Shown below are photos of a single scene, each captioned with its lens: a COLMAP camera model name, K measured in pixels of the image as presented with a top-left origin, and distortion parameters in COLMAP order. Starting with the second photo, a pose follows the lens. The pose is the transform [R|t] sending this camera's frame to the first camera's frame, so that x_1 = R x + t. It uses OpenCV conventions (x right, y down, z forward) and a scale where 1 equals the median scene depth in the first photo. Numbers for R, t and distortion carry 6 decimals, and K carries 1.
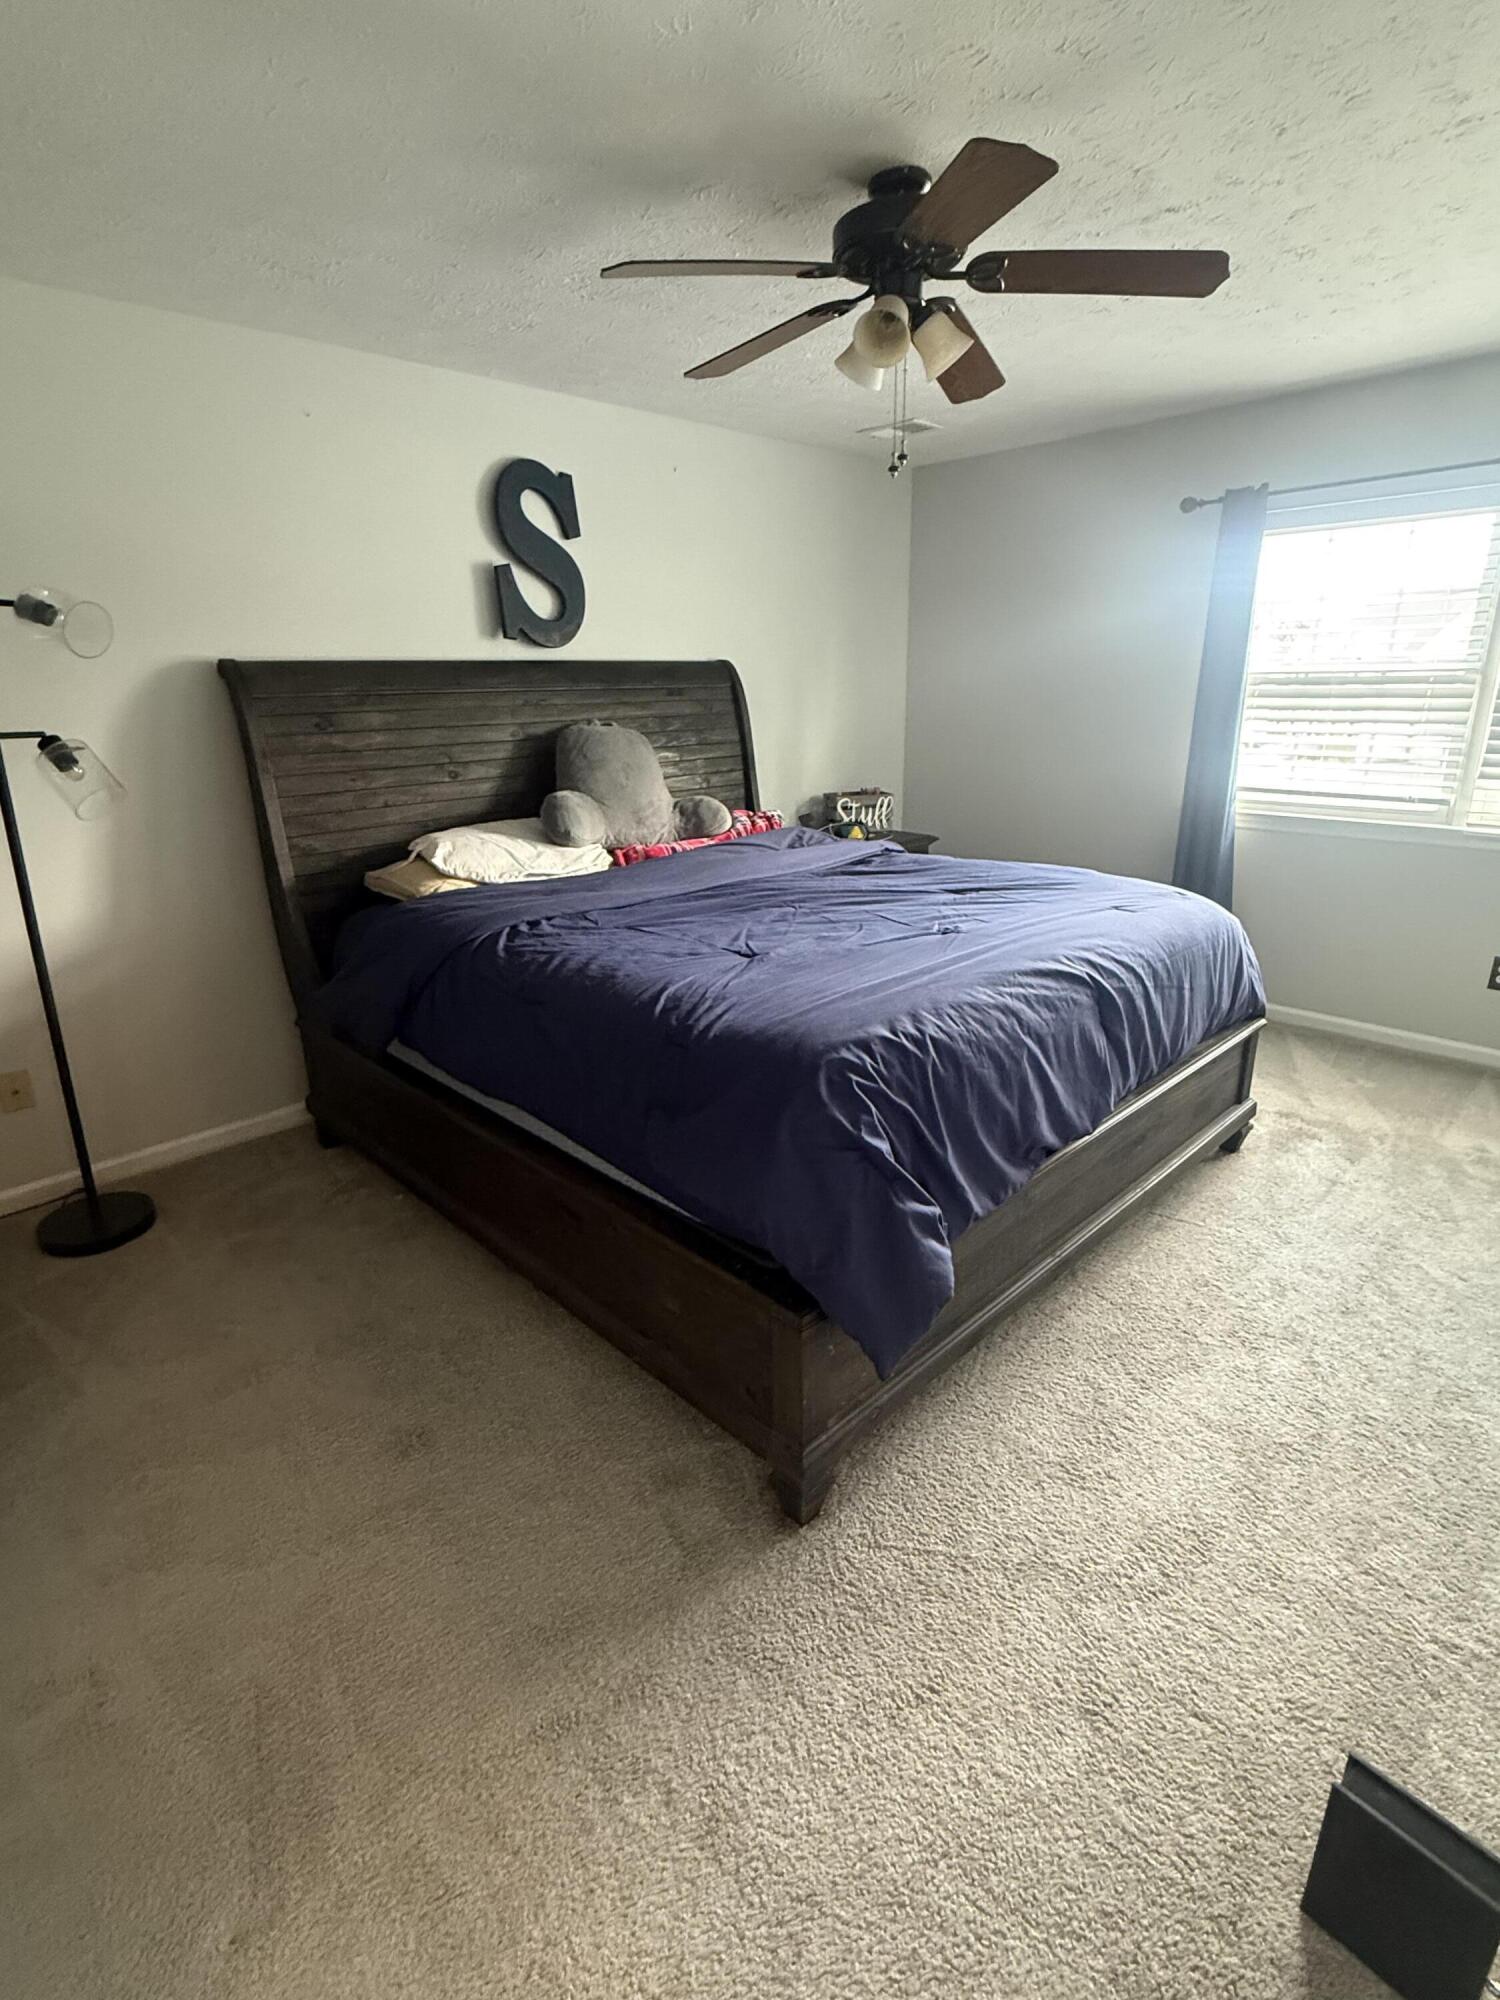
lens RADIAL K [[972.9, 0, 750.0], [0, 972.9, 1000.0], [0, 0, 1]] dist [-0.000214, -0.000021]
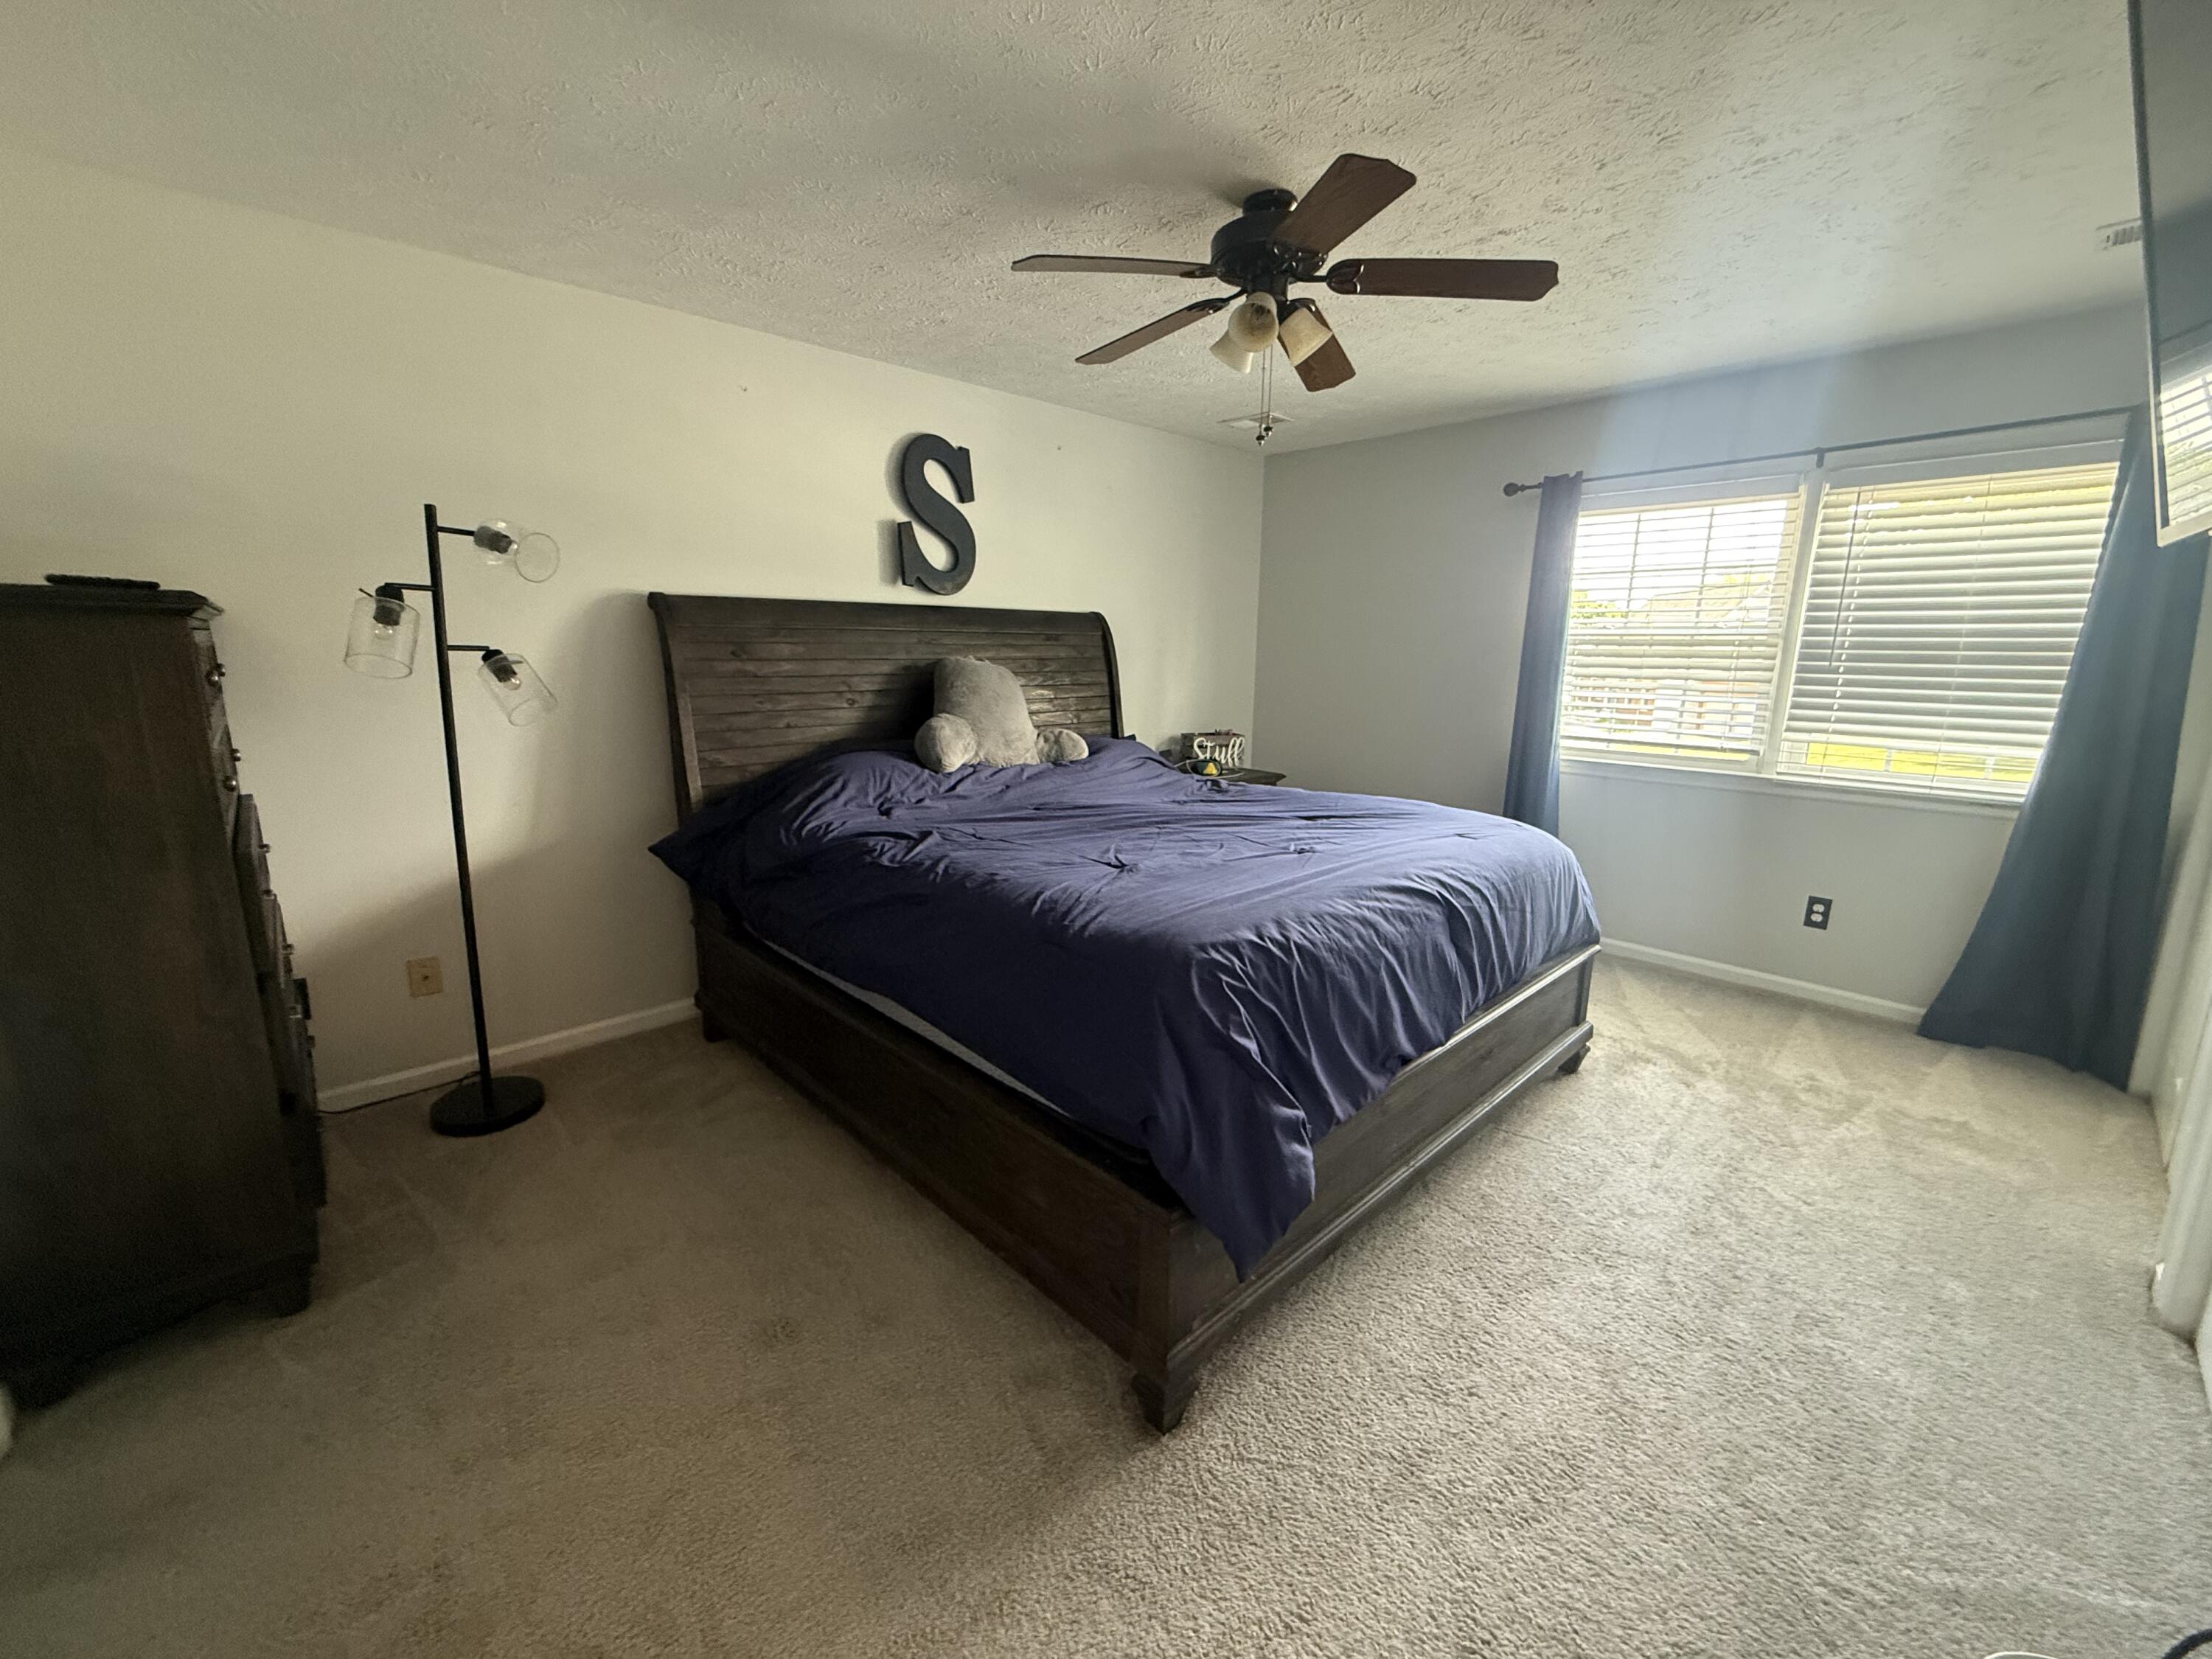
lens RADIAL K [[885.6, 0, 1093.7], [0, 885.6, 831.0], [0, 0, 1]] dist [-0.001629, 0.000600]
pose [[0.999514, 0.029212, -0.010926, -0.021854], [-0.030244, 0.993382, -0.110805, 0.026900], [0.007617, 0.111082, 0.993782, 0.029456]]
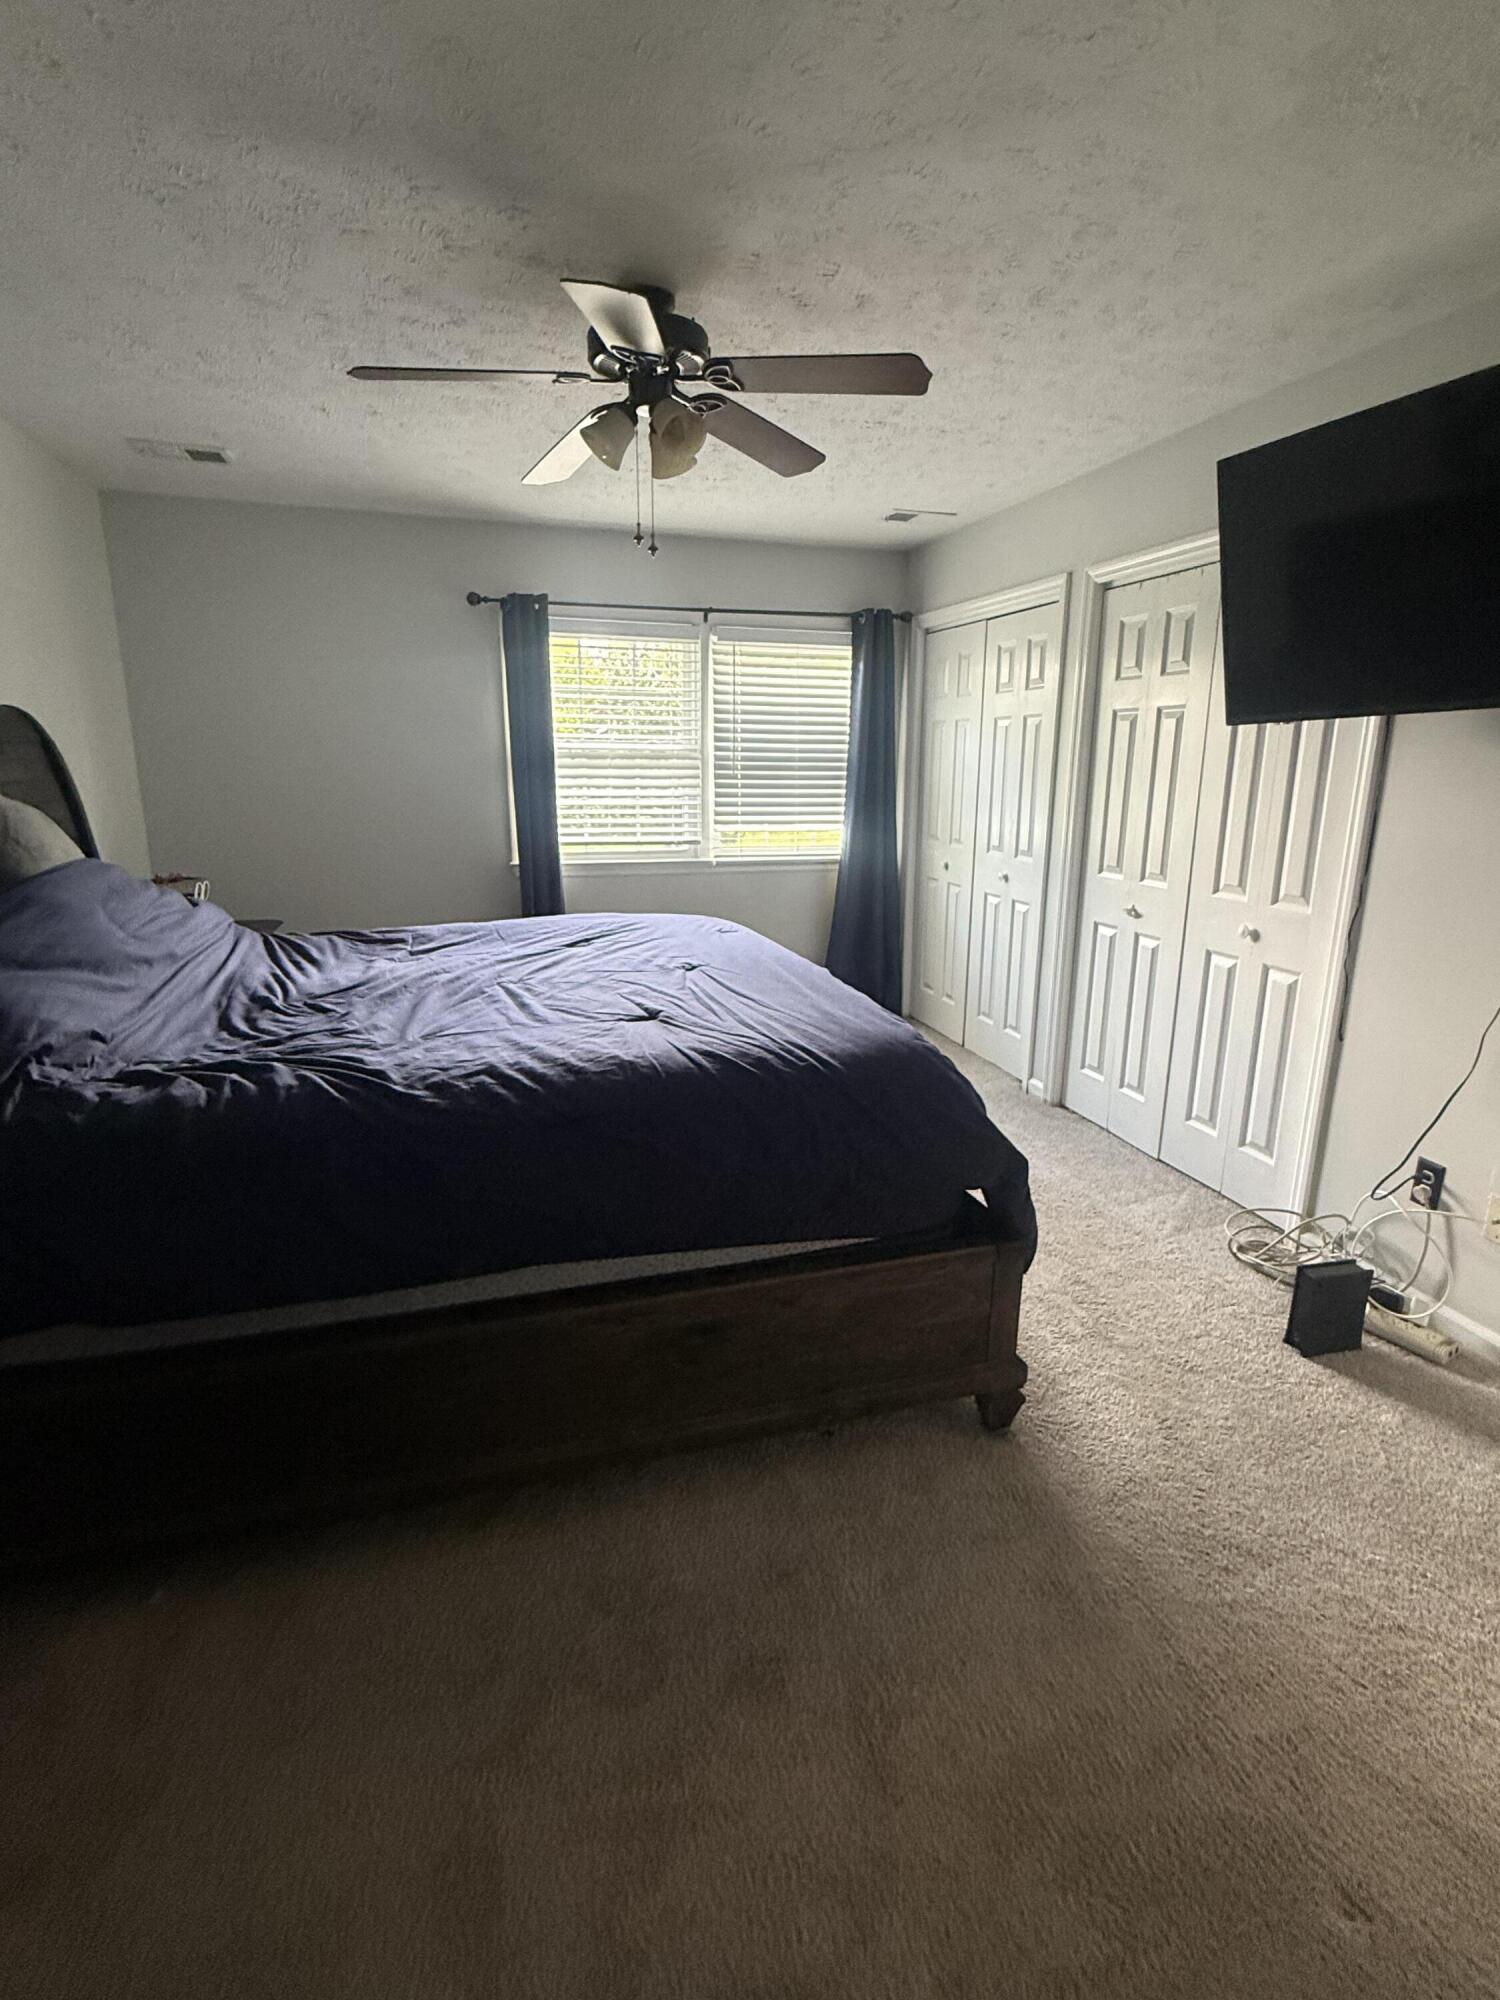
lens RADIAL K [[973.5, 0, 753.6], [0, 973.5, 1000.3], [0, 0, 1]] dist [0.001980, -0.000602]
pose [[0.452451, -0.193476, 0.870549, -0.847782], [0.261748, 0.961998, 0.077762, -0.117630], [-0.852512, 0.192681, 0.485899, 0.477463]]
